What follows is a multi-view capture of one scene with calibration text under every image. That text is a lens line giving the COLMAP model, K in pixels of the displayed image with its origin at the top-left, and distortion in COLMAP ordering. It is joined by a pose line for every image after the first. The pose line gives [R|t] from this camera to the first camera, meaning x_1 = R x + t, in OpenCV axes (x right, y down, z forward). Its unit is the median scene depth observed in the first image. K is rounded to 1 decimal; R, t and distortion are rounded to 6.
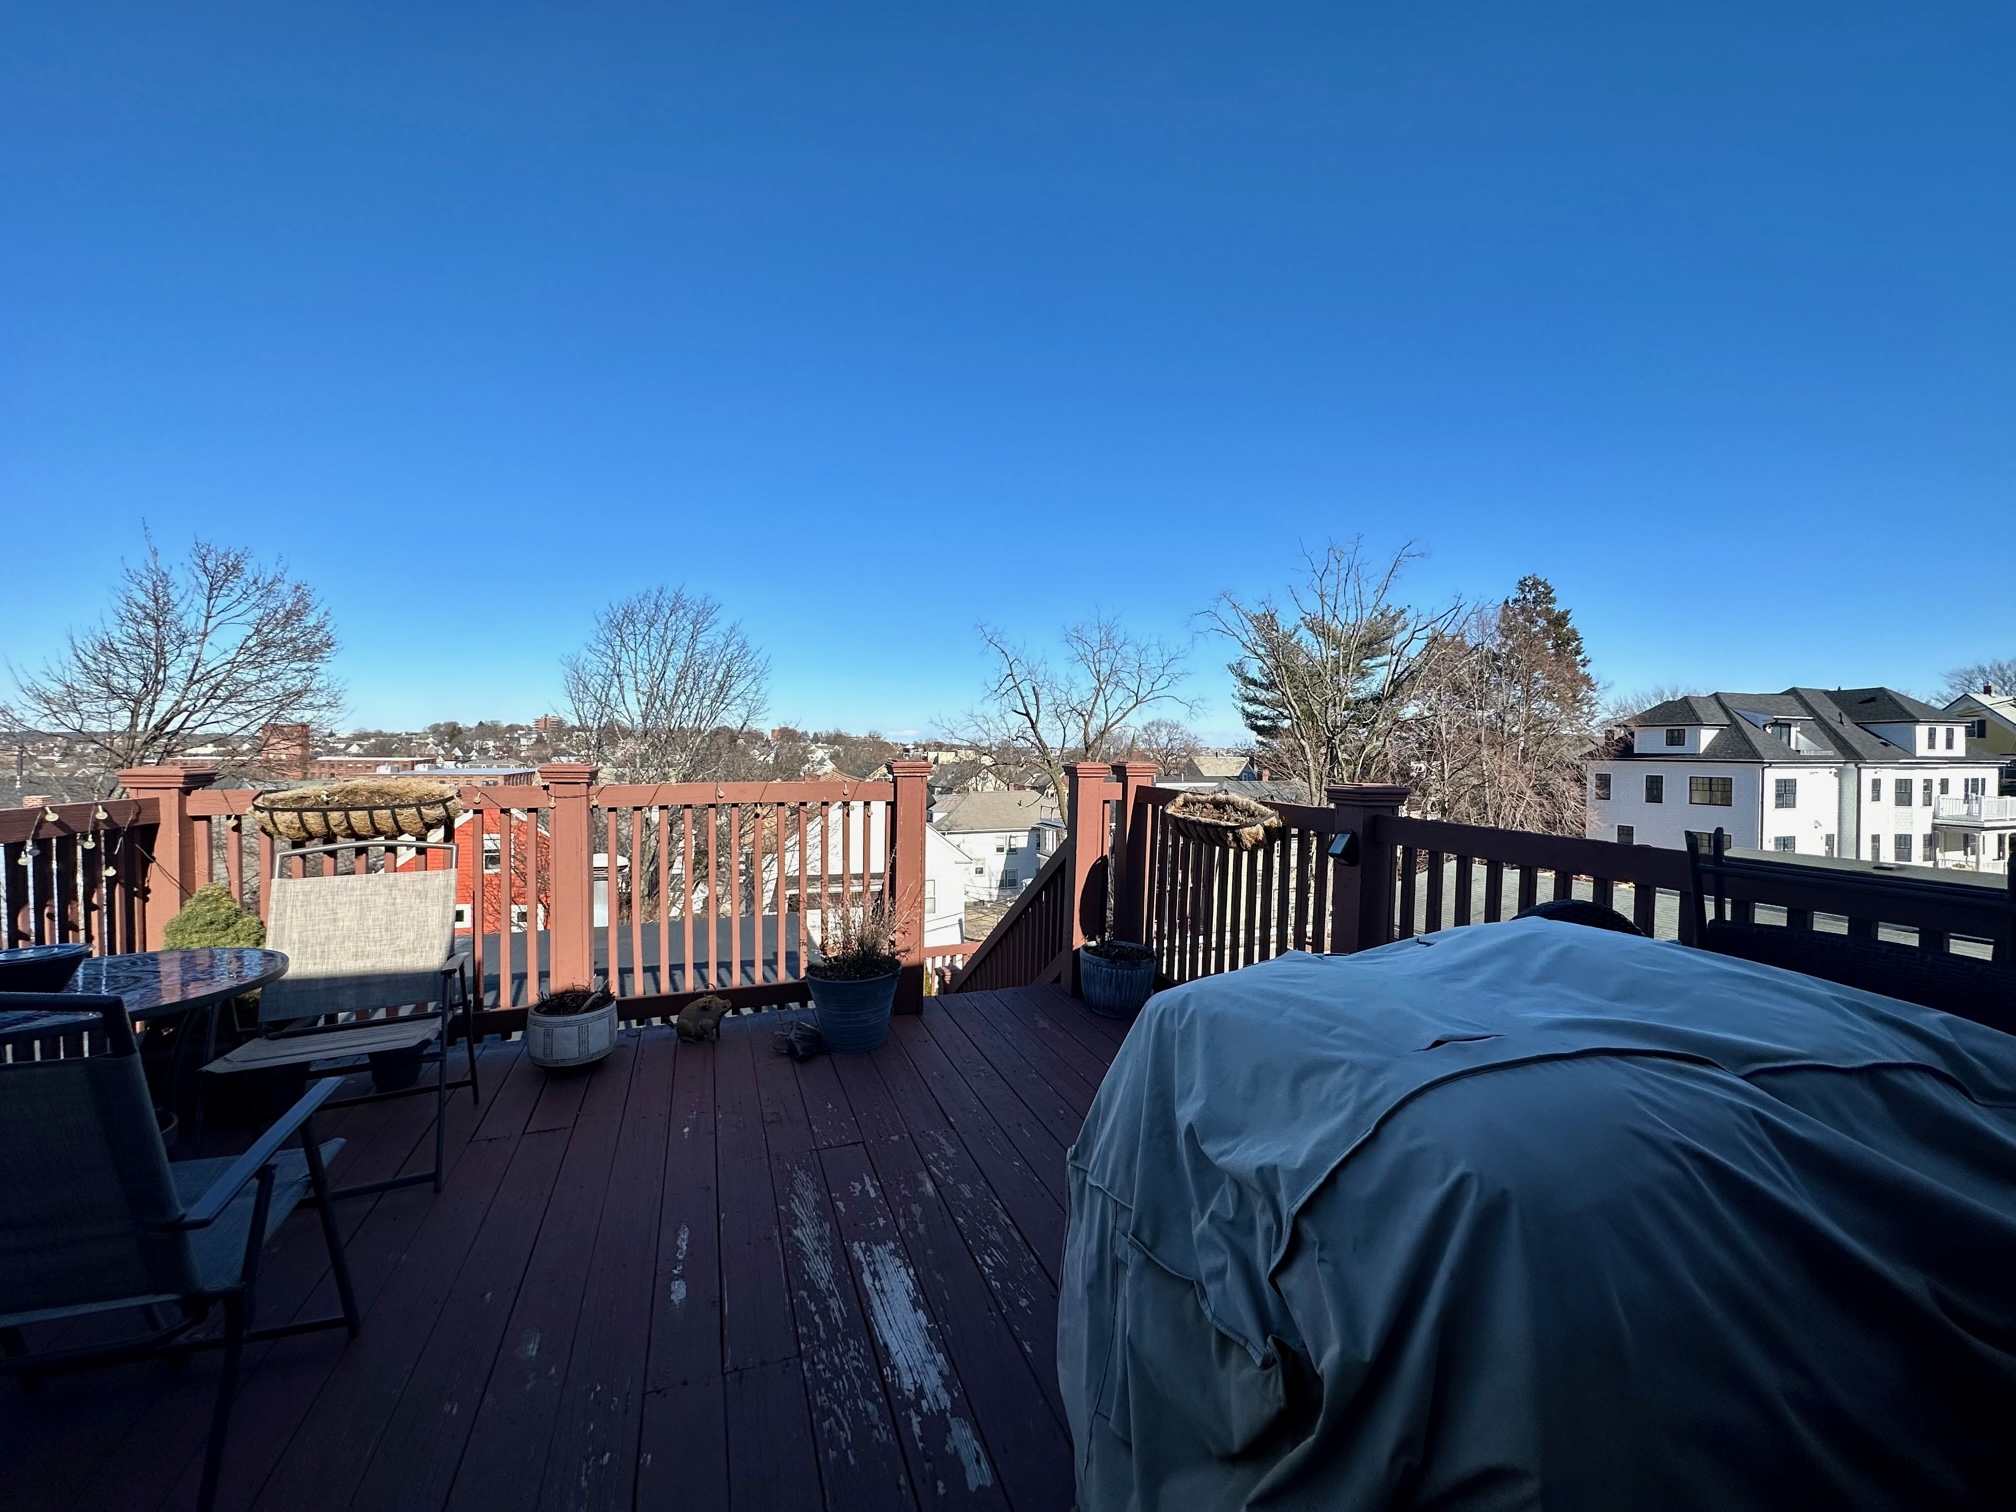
lens RADIAL K [[802.3, 0, 1011.0], [0, 802.3, 762.9], [0, 0, 1]] dist [-0.003407, 0.000490]
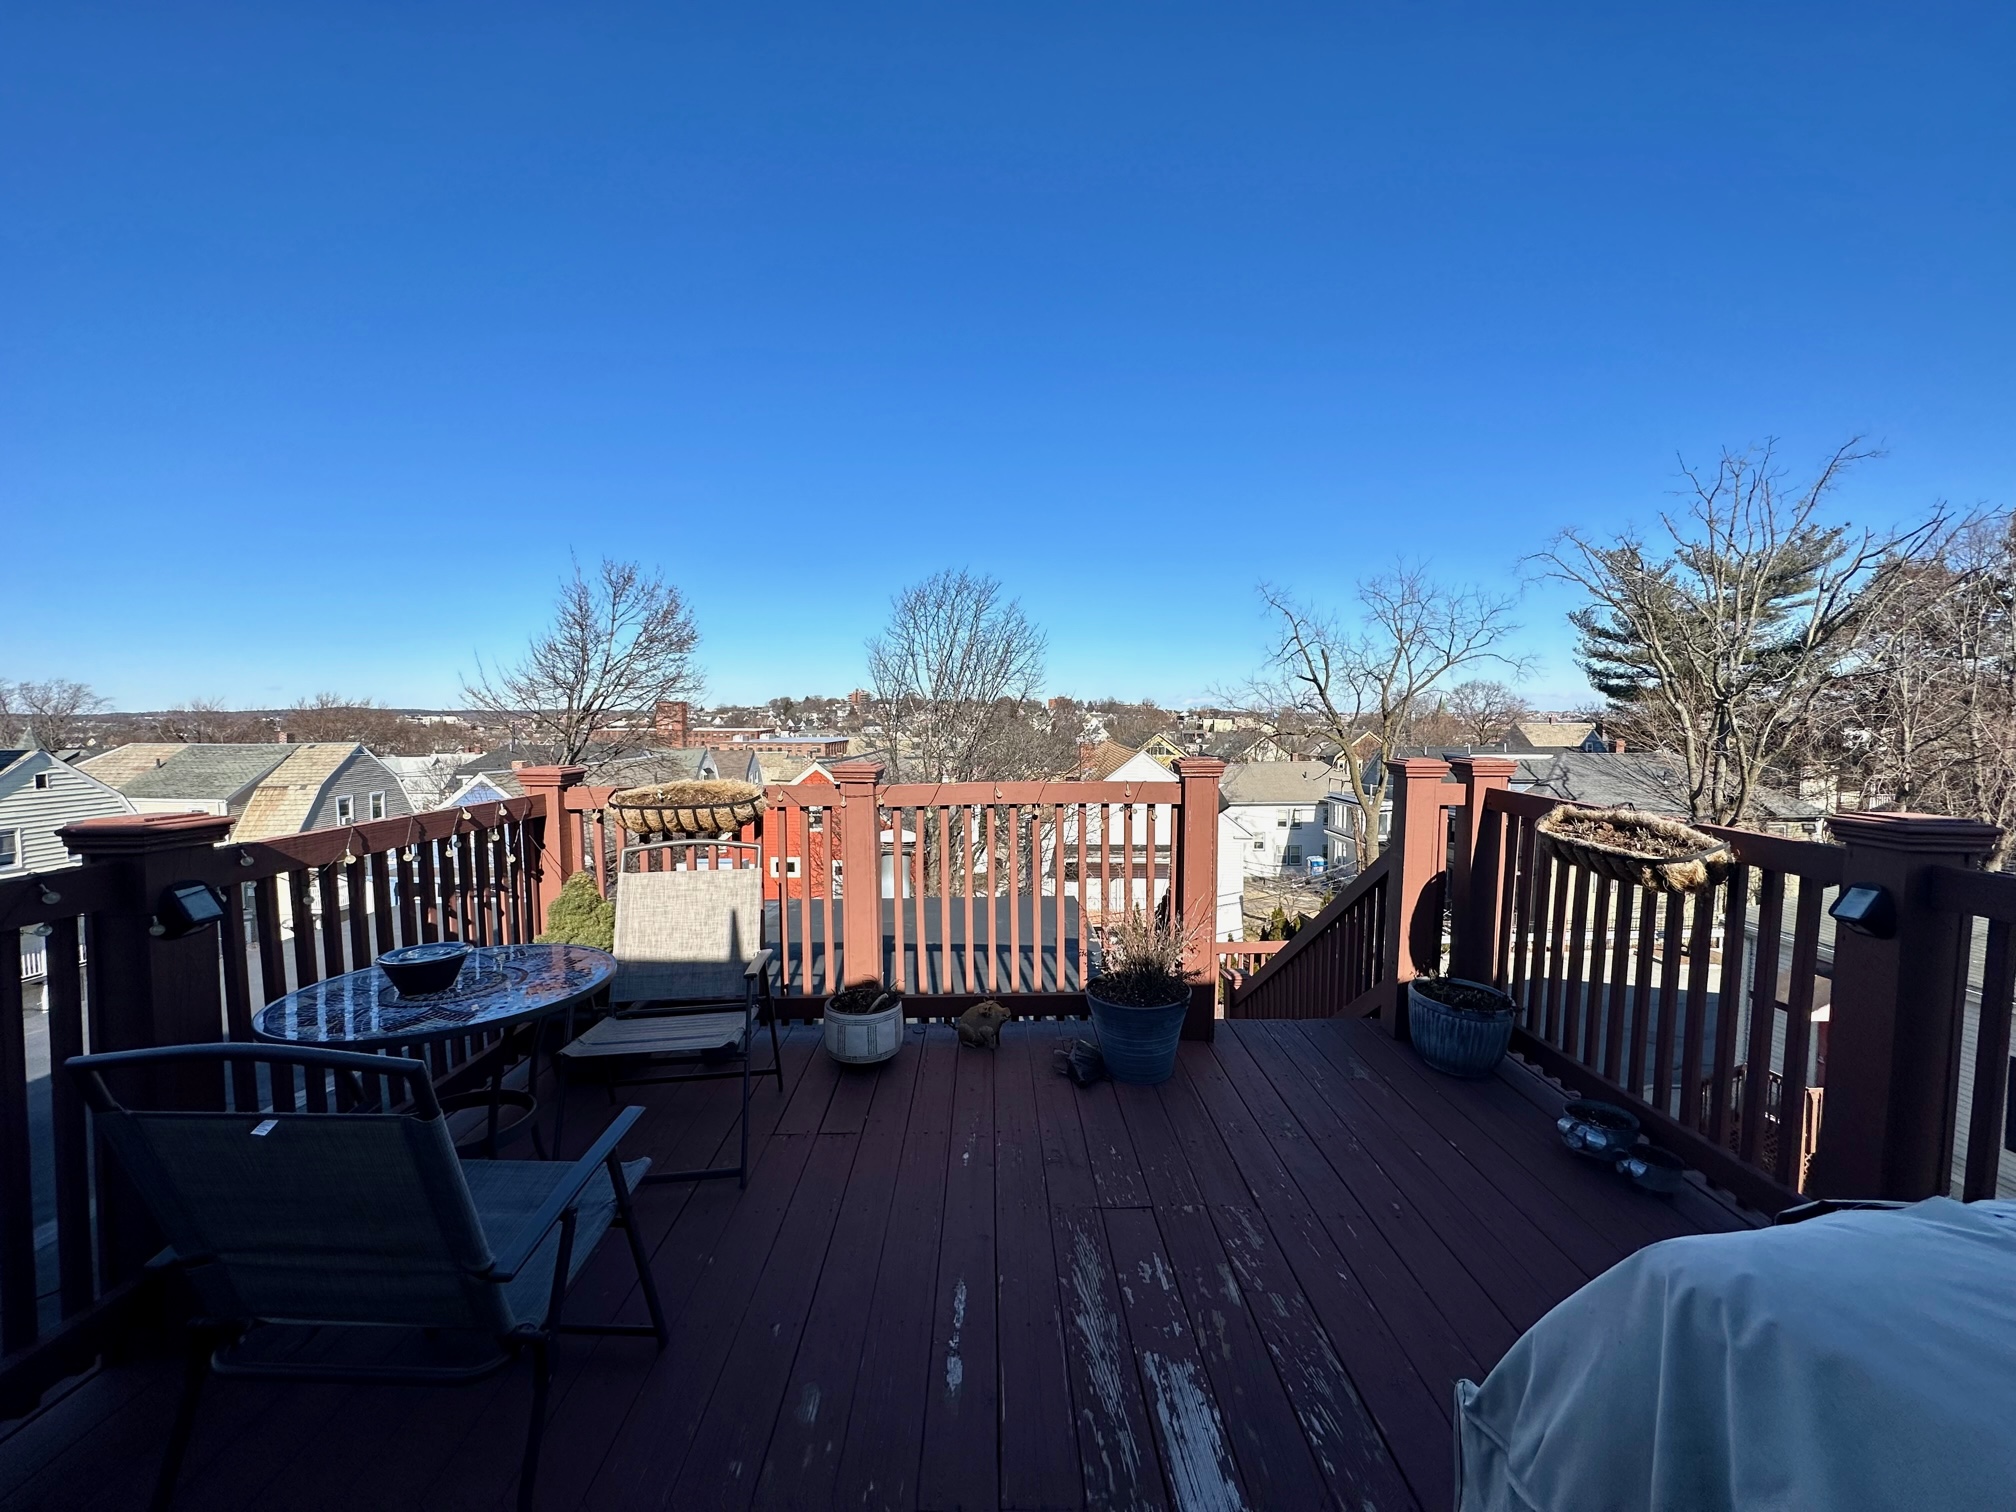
lens RADIAL K [[802.3, 0, 1014.1], [0, 802.3, 756.5], [0, 0, 1]] dist [-0.003407, 0.000490]
pose [[0.944846, 0.004860, -0.327478, -0.029795], [0.006197, 0.999446, 0.032714, -0.035752], [0.327456, -0.032940, 0.944292, 0.097495]]
